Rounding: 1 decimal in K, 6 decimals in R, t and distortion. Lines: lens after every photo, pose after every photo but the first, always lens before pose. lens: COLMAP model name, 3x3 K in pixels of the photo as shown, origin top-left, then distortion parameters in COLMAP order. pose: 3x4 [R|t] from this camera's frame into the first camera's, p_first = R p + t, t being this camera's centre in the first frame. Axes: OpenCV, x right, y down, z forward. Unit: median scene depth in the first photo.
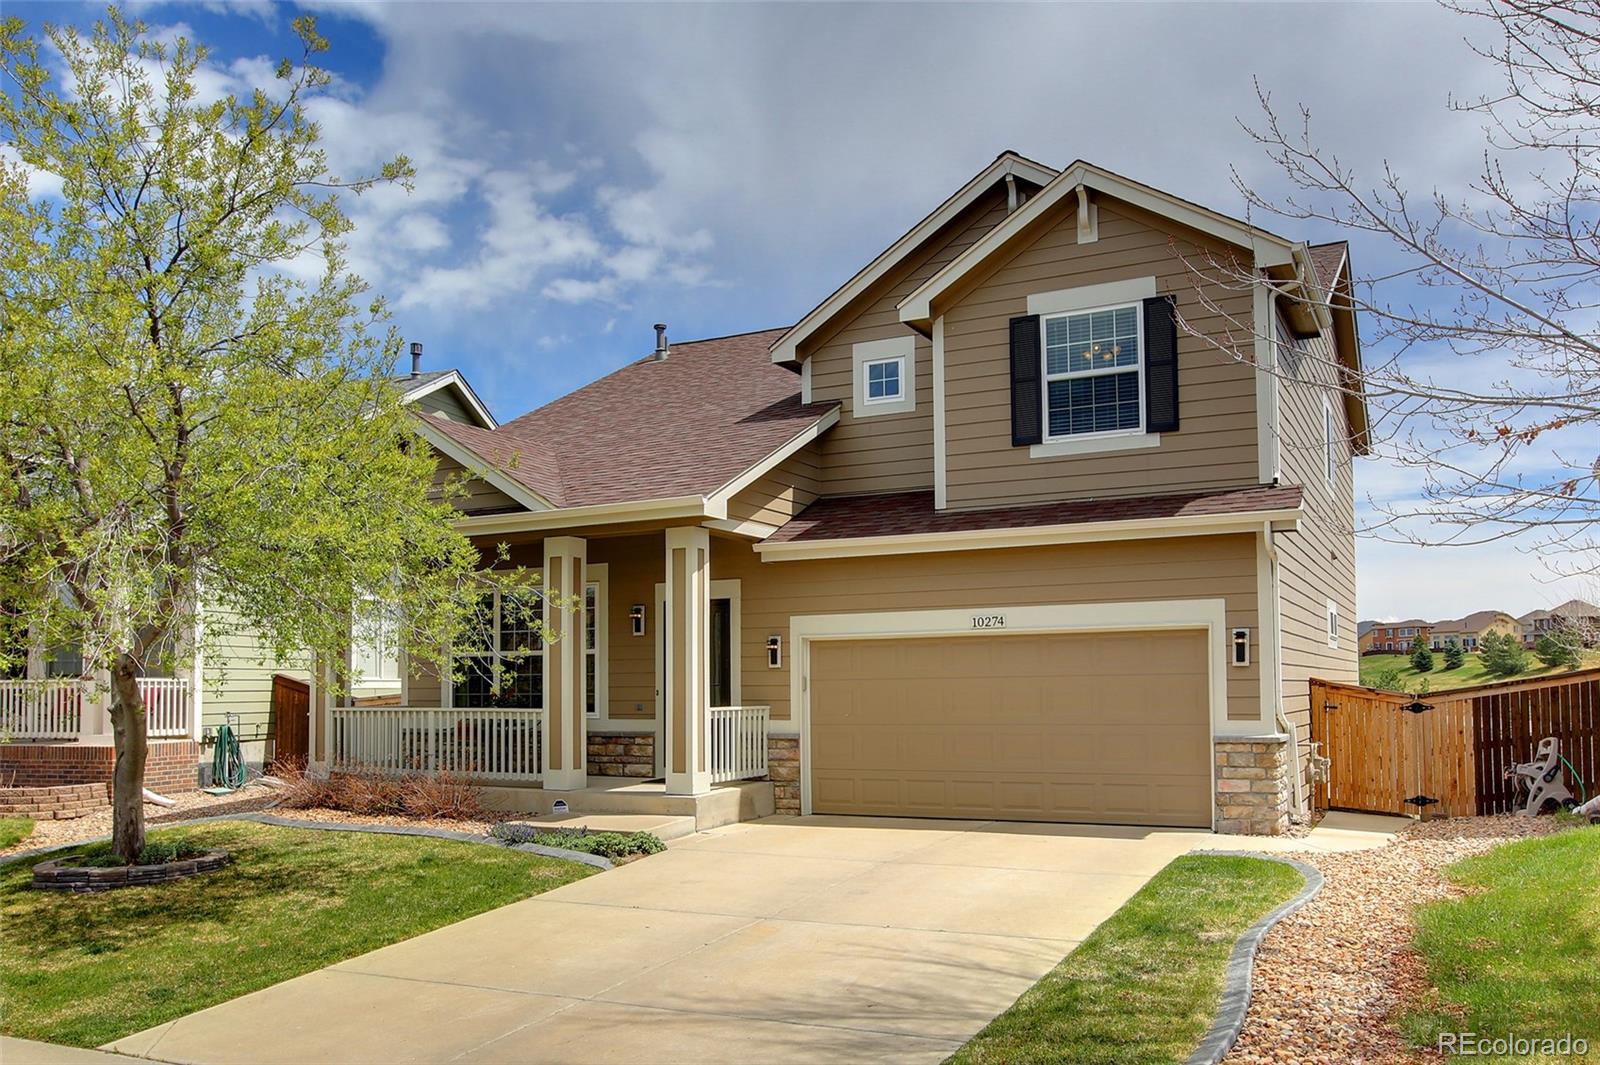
lens RADIAL K [[1002.6, 0, 802.9], [0, 1002.6, 526.5], [0, 0, 1]] dist [-0.007705, -0.000532]
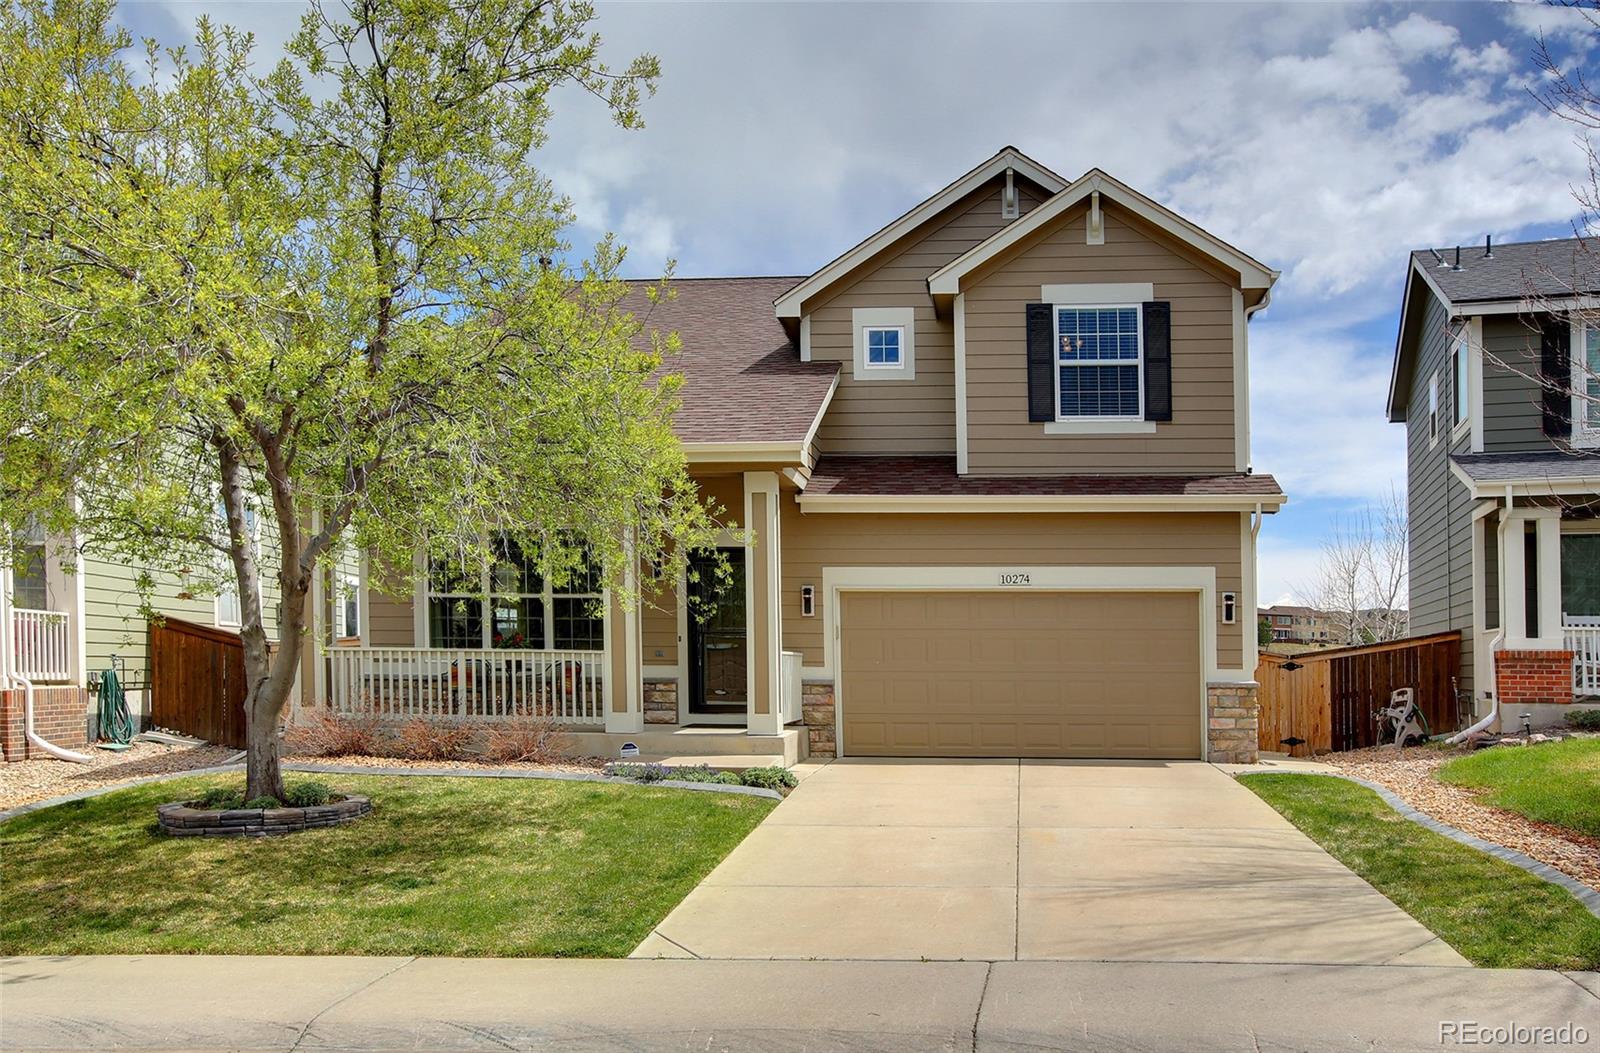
lens RADIAL K [[1028.4, 0, 799.7], [0, 1028.4, 535.1], [0, 0, 1]] dist [0.000754, -0.000840]
pose [[0.945456, 0.055814, 0.320933, -0.379532], [-0.066166, 0.997578, 0.021433, 0.036212], [-0.318960, -0.041499, 0.946859, 0.010342]]
